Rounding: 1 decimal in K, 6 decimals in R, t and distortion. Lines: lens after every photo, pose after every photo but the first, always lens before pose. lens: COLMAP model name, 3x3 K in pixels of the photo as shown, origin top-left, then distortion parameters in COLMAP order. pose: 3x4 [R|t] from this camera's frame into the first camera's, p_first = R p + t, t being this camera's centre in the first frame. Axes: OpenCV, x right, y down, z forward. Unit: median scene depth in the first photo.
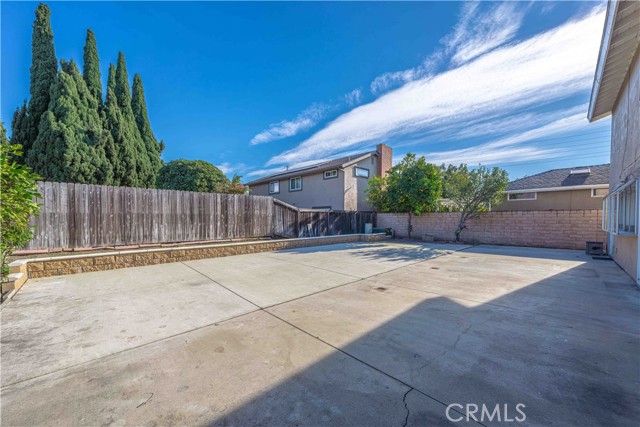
lens RADIAL K [[249.6, 0, 320.0], [0, 249.6, 213.5], [0, 0, 1]] dist [0.013255, -0.000117]
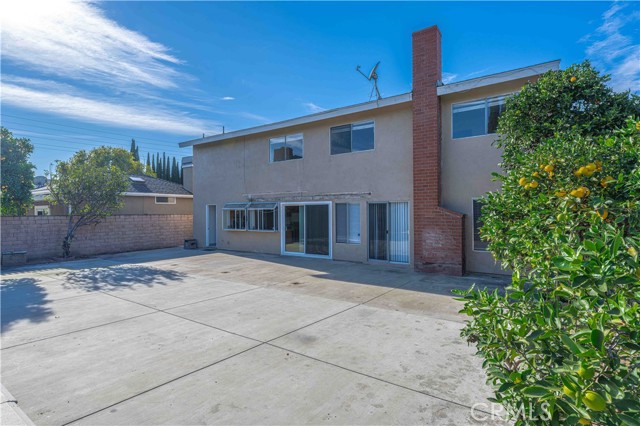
lens RADIAL K [[302.6, 0, 344.1], [0, 302.6, 213.7], [0, 0, 1]] dist [-0.000360, 0.000034]
pose [[-0.216760, 0.007765, 0.976194, -1.559840], [-0.014263, 0.999836, -0.011120, -0.045030], [-0.976121, -0.016334, -0.216614, 1.313351]]
